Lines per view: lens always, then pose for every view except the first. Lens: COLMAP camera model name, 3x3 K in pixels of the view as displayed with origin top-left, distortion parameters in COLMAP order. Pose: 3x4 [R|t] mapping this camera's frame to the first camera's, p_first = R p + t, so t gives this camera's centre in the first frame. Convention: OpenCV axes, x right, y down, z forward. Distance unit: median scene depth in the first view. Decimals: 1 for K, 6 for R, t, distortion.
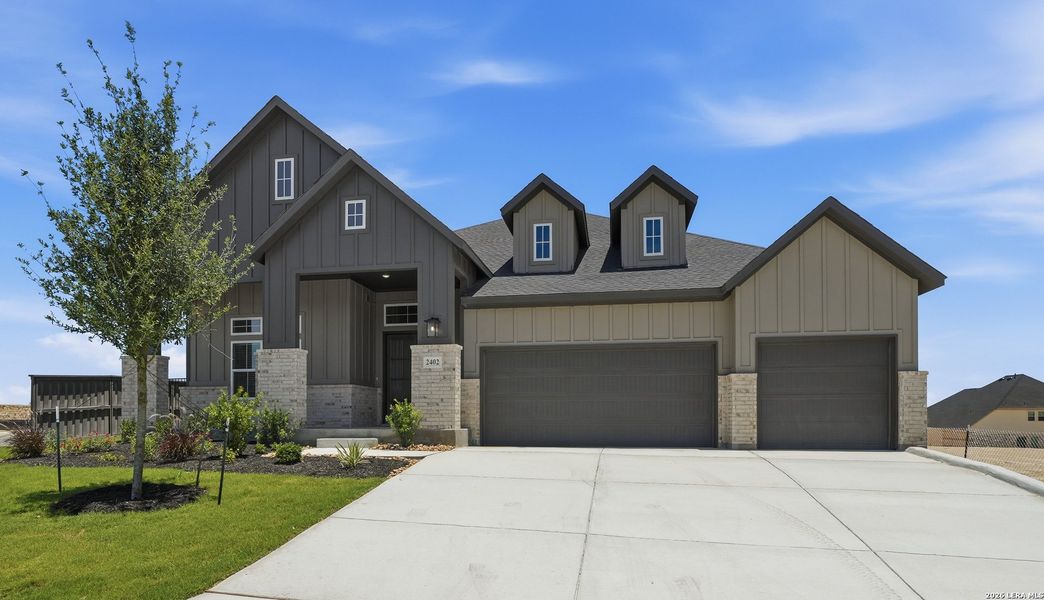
lens RADIAL K [[577.6, 0, 507.9], [0, 577.6, 410.5], [0, 0, 1]] dist [-0.002354, -0.000520]
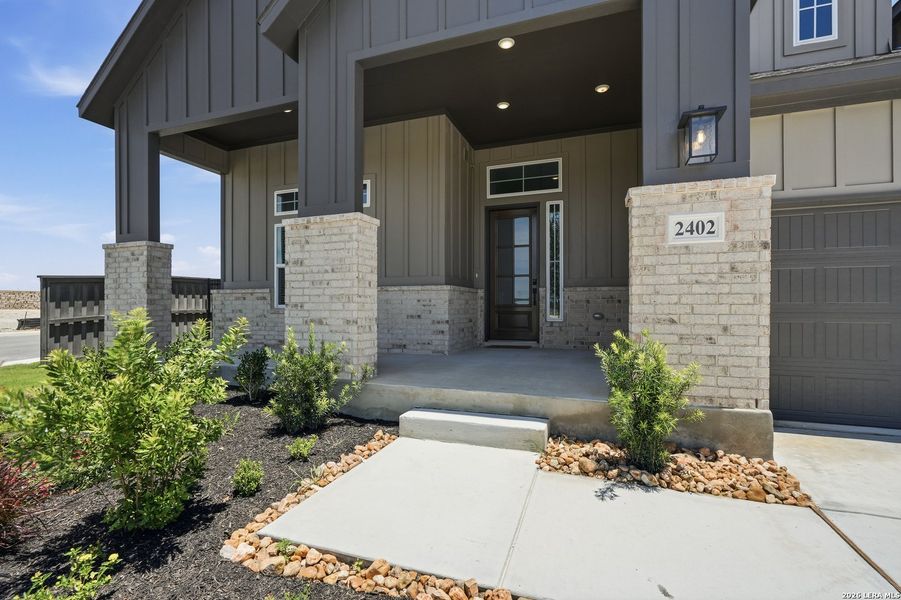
lens RADIAL K [[414.8, 0, 447.9], [0, 414.8, 301.7], [0, 0, 1]] dist [-0.012948, 0.006479]
pose [[0.984933, -0.000537, -0.172935, -0.240797], [0.001658, 0.999979, 0.006340, -0.037235], [0.172928, -0.006532, 0.984913, 0.699431]]
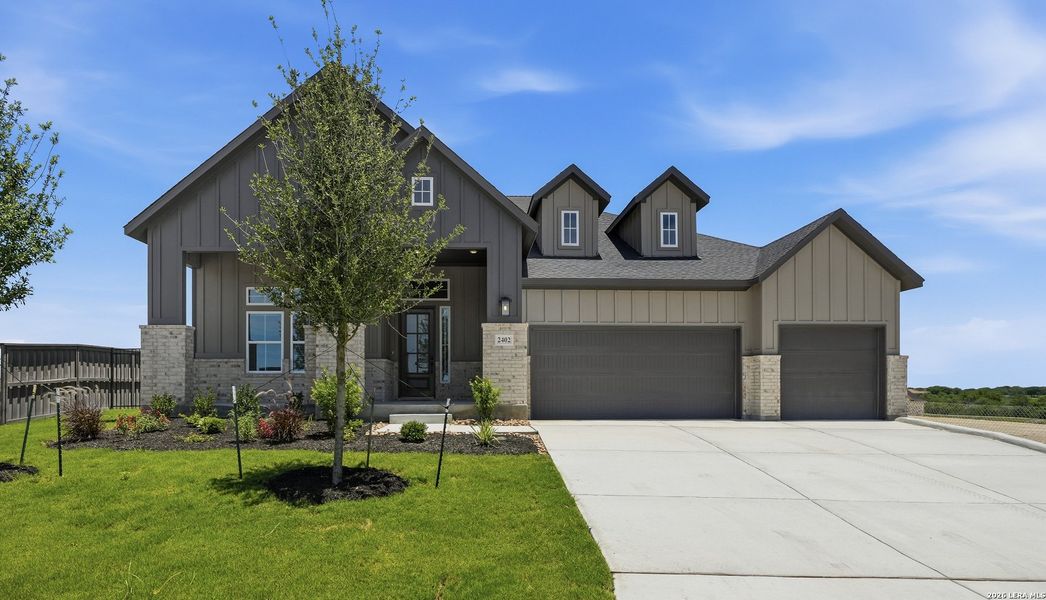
lens RADIAL K [[555.9, 0, 497.3], [0, 555.9, 382.8], [0, 0, 1]] dist [-0.001971, -0.000538]
pose [[0.976086, 0.002464, 0.217373, -0.356171], [-0.003789, 0.999977, 0.005678, -0.012219], [-0.217354, -0.006366, 0.976072, 0.027034]]
